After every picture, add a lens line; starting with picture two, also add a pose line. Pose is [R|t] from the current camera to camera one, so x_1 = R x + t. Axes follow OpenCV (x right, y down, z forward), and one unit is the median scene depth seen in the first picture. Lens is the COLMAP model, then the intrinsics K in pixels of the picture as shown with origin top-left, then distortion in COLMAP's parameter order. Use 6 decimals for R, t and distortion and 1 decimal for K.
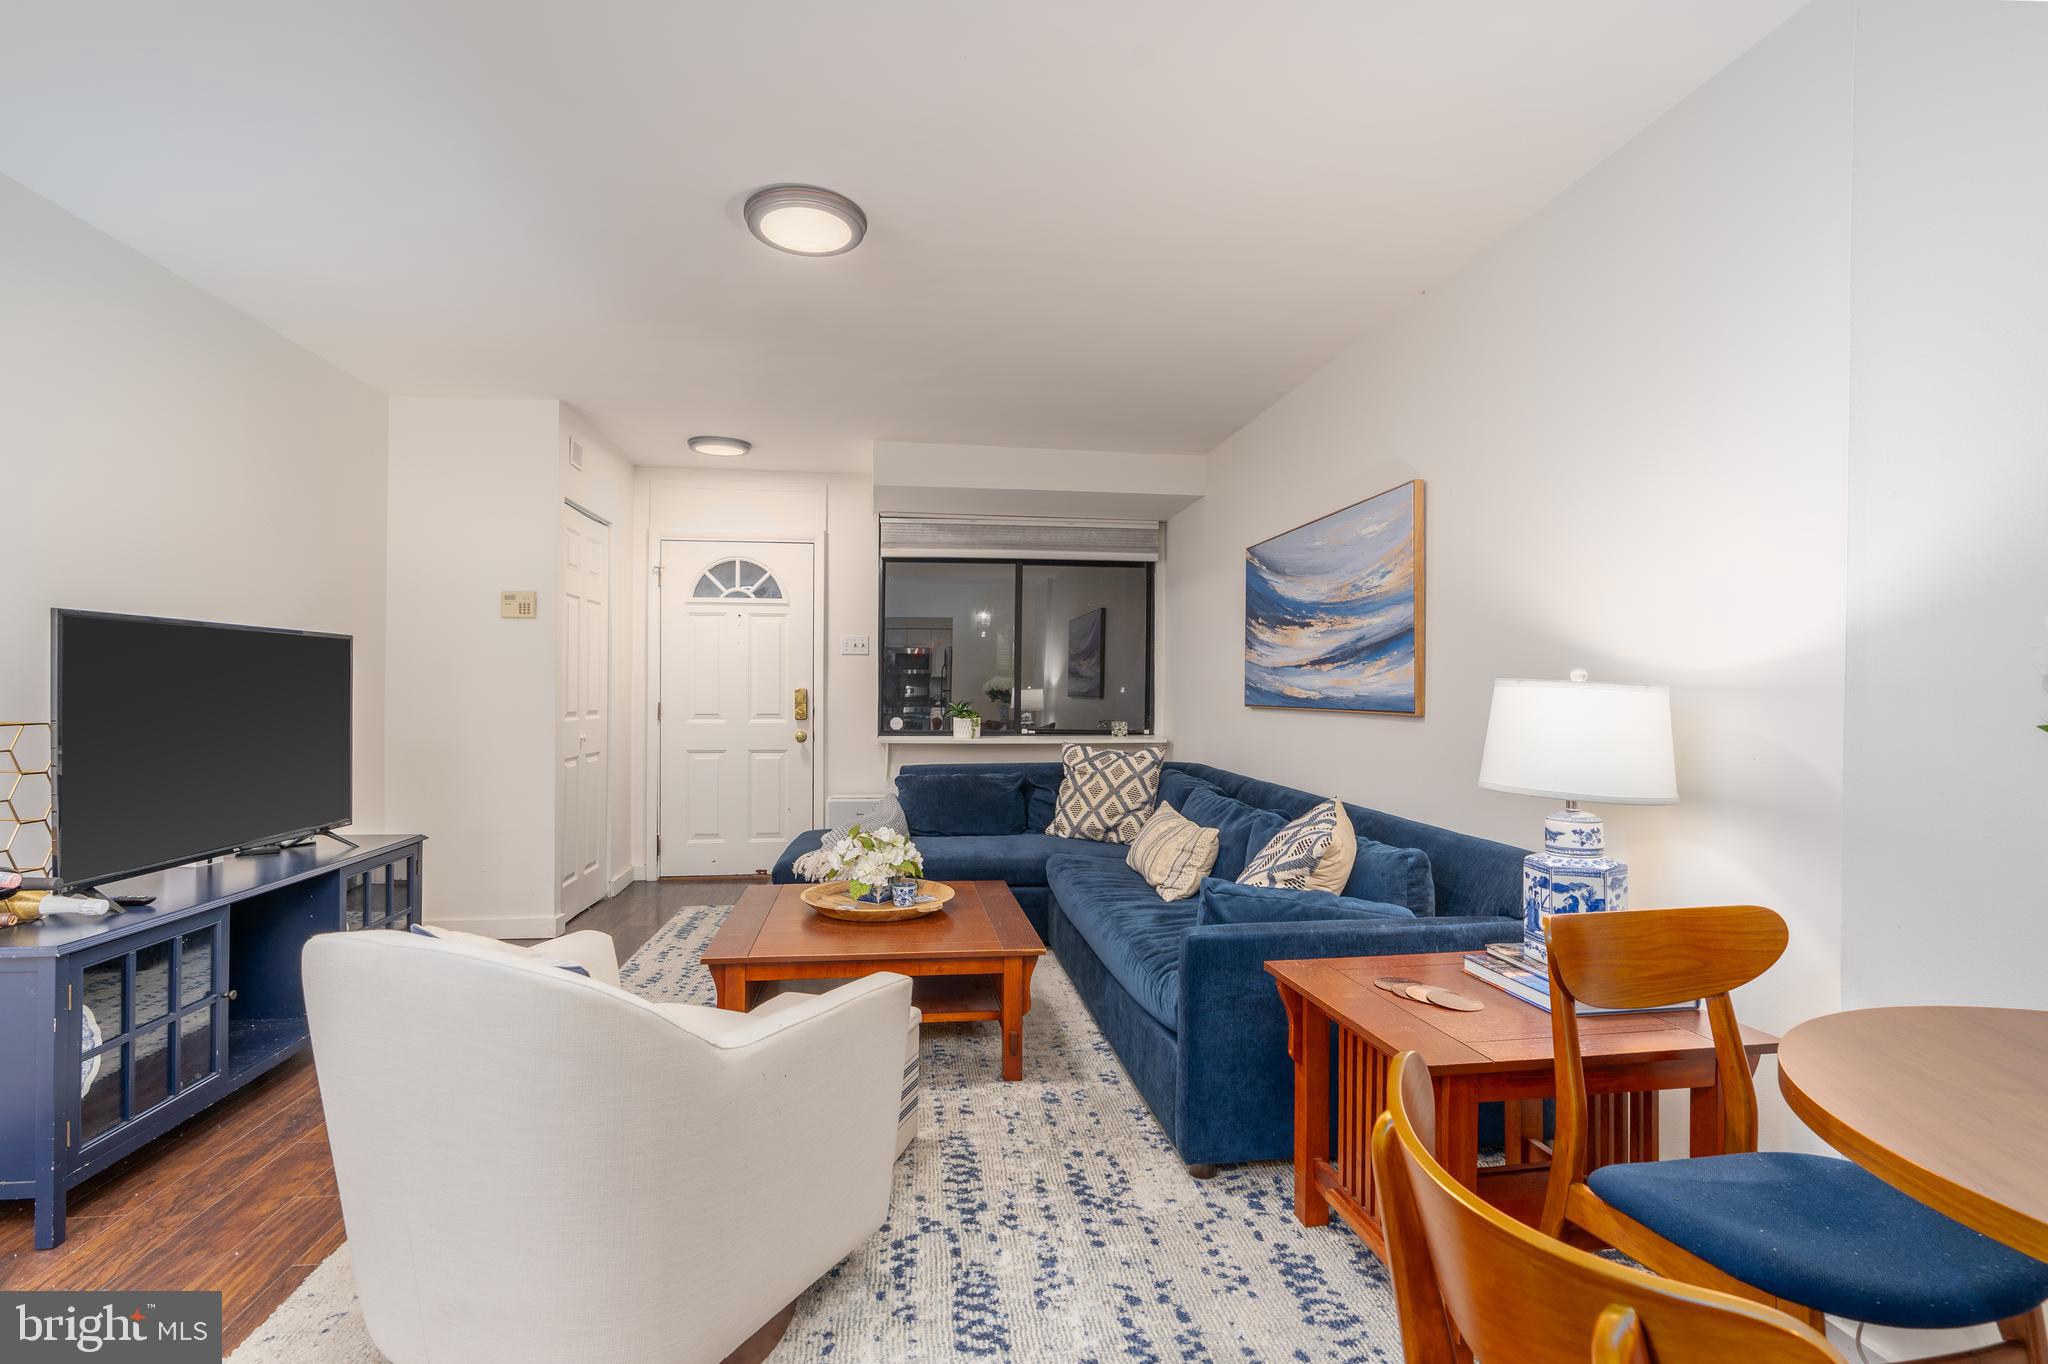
lens RADIAL K [[936.0, 0, 1031.7], [0, 936.0, 688.3], [0, 0, 1]] dist [-0.011475, 0.004470]
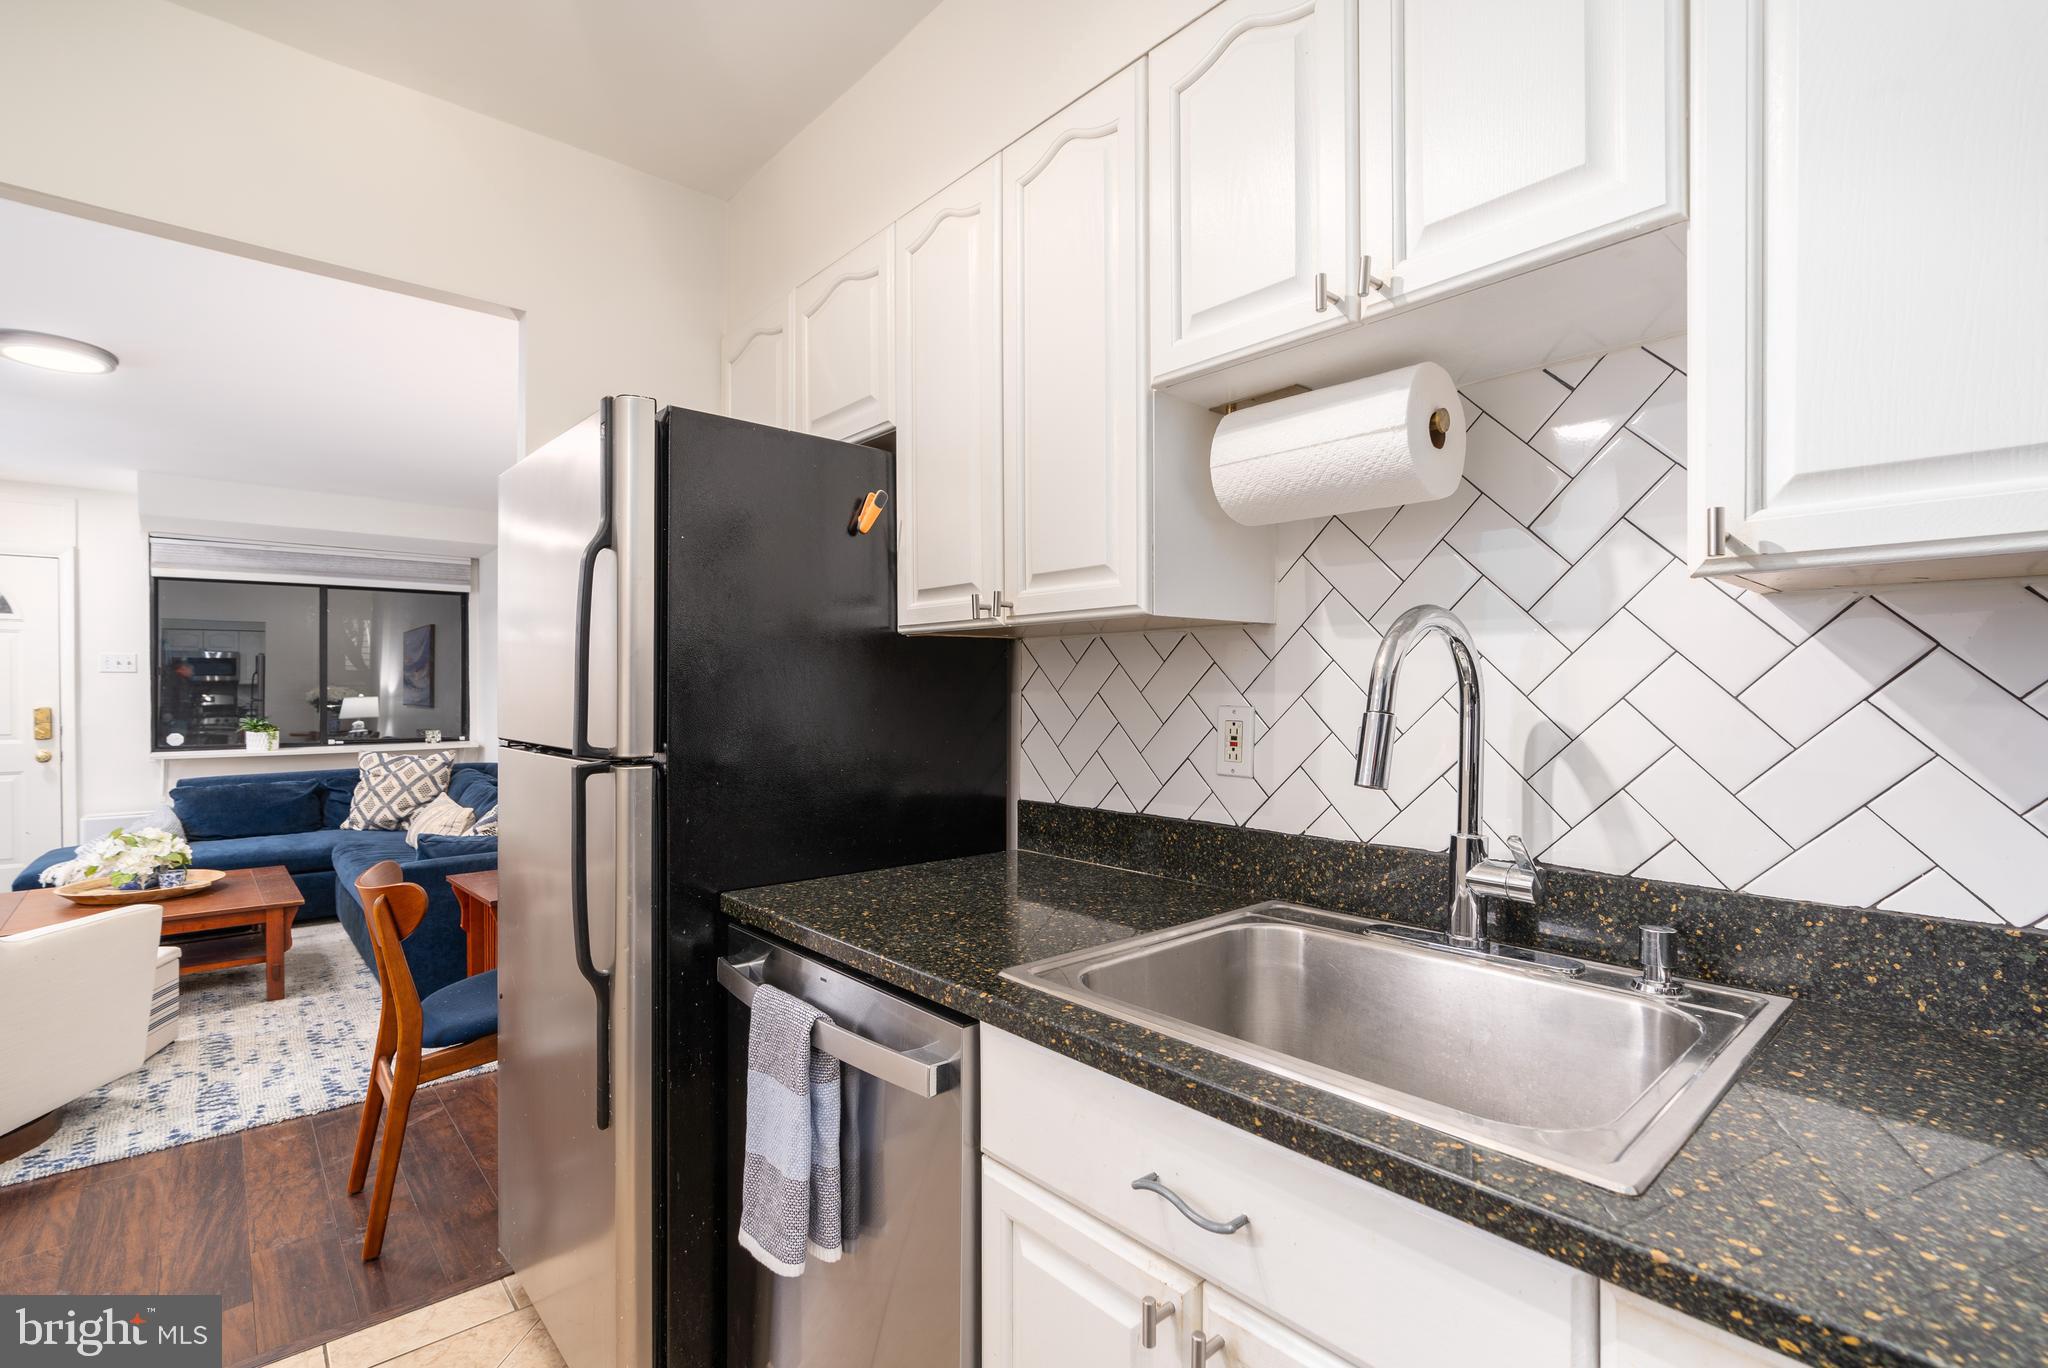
lens RADIAL K [[936.0, 0, 1031.7], [0, 936.0, 690.3], [0, 0, 1]] dist [-0.011475, 0.004470]
pose [[0.834057, -0.009622, 0.551595, 0.099550], [0.006344, 0.999949, 0.007850, -0.023454], [-0.551642, -0.003048, 0.834075, -0.474351]]
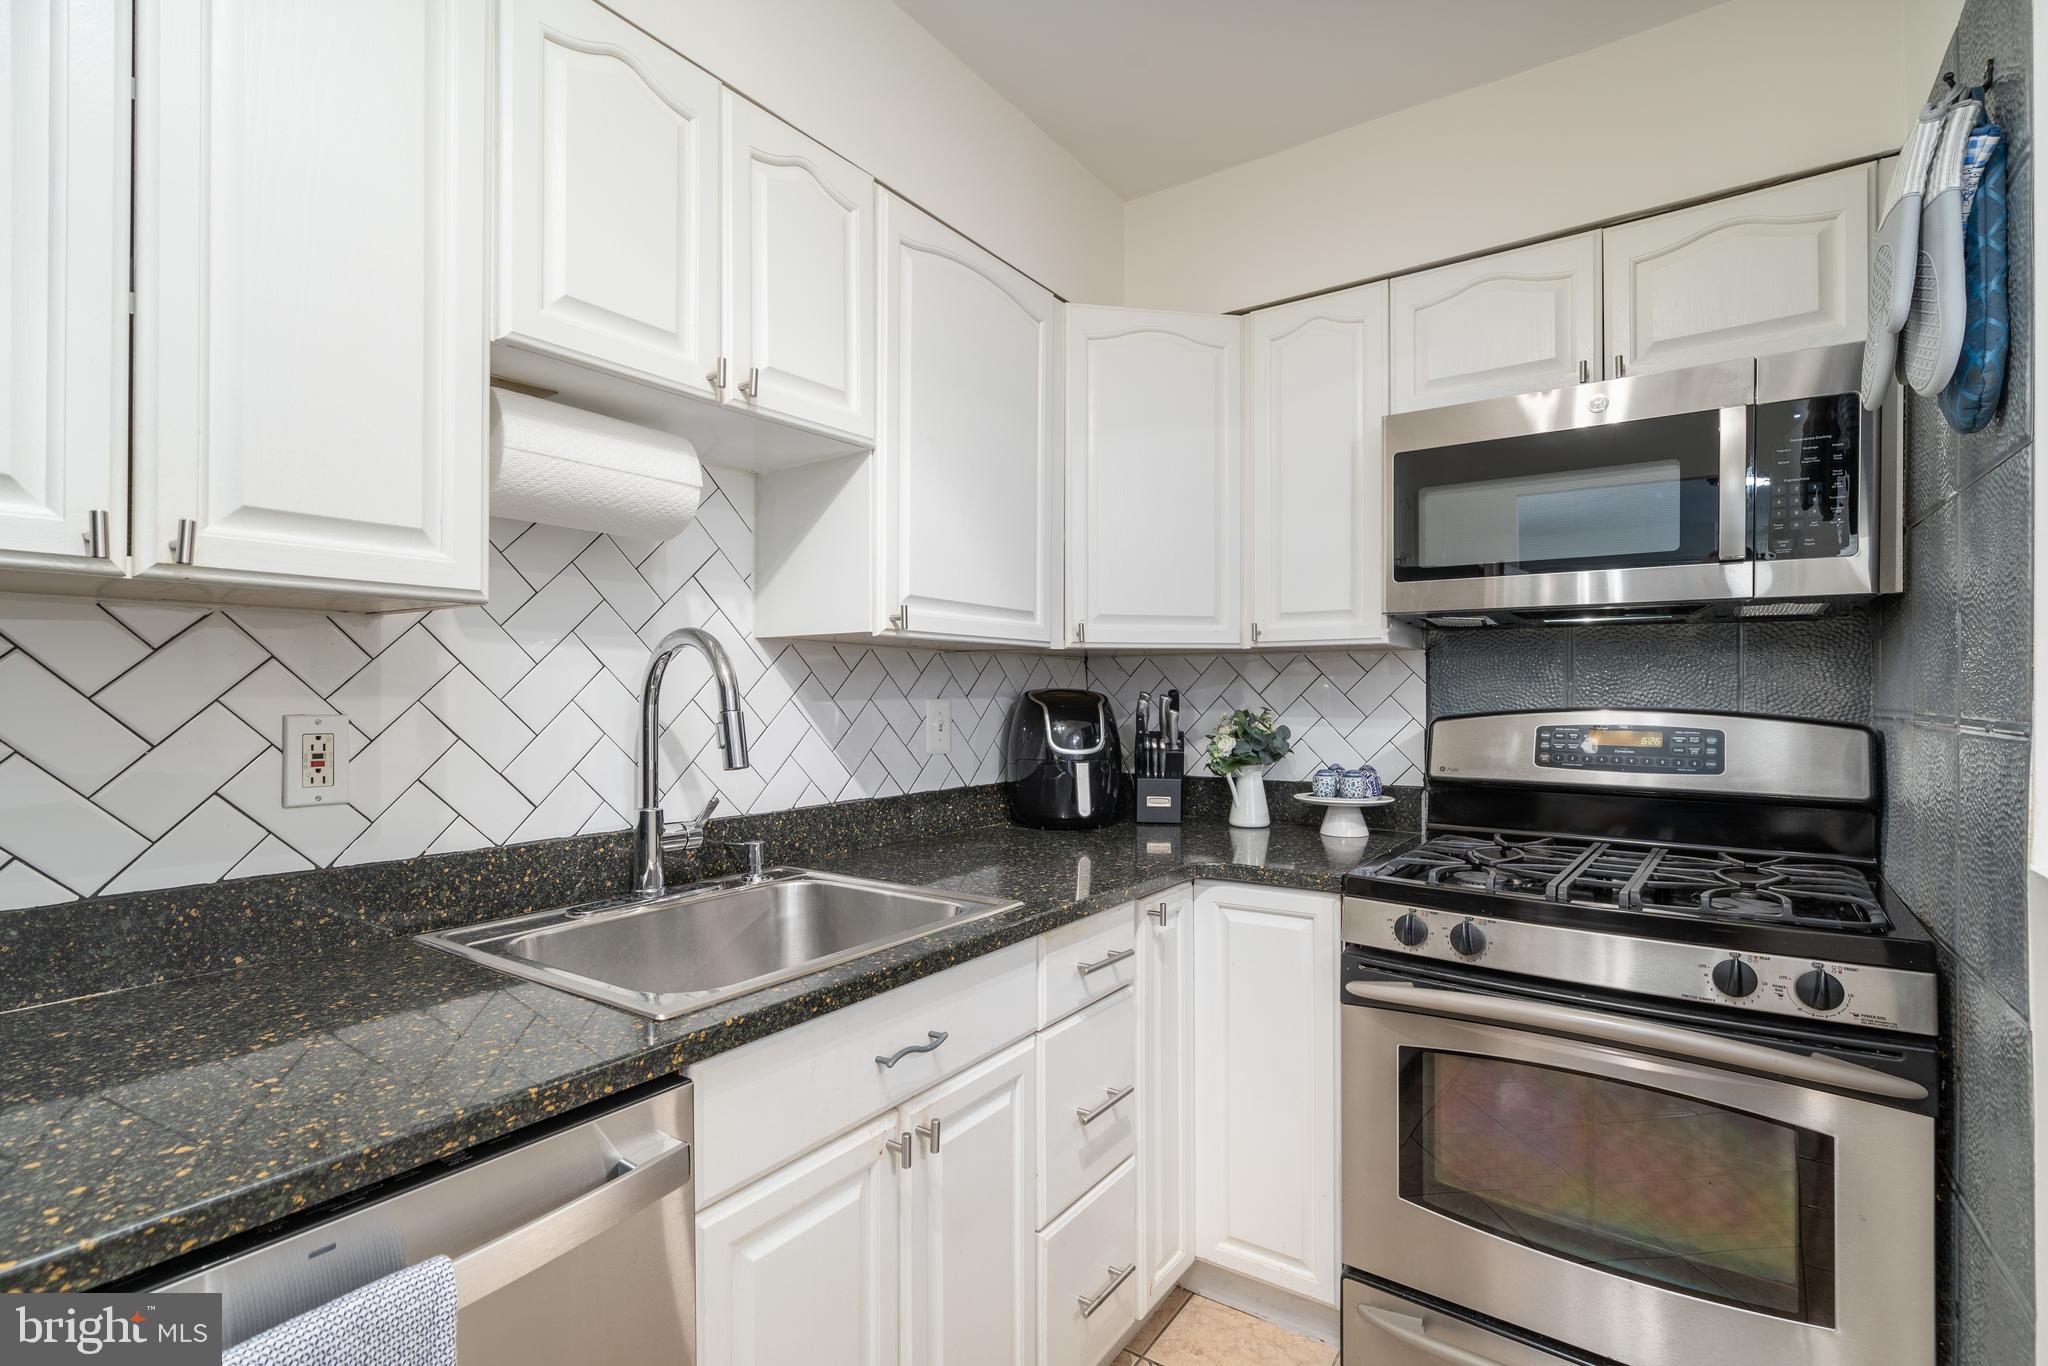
lens RADIAL K [[936.0, 0, 1031.7], [0, 936.0, 689.3], [0, 0, 1]] dist [-0.011475, 0.004470]
pose [[-0.729892, -0.007050, 0.683526, 0.013635], [-0.009296, 0.999957, 0.000388, -0.023794], [-0.683499, -0.006071, -0.729926, -0.144263]]
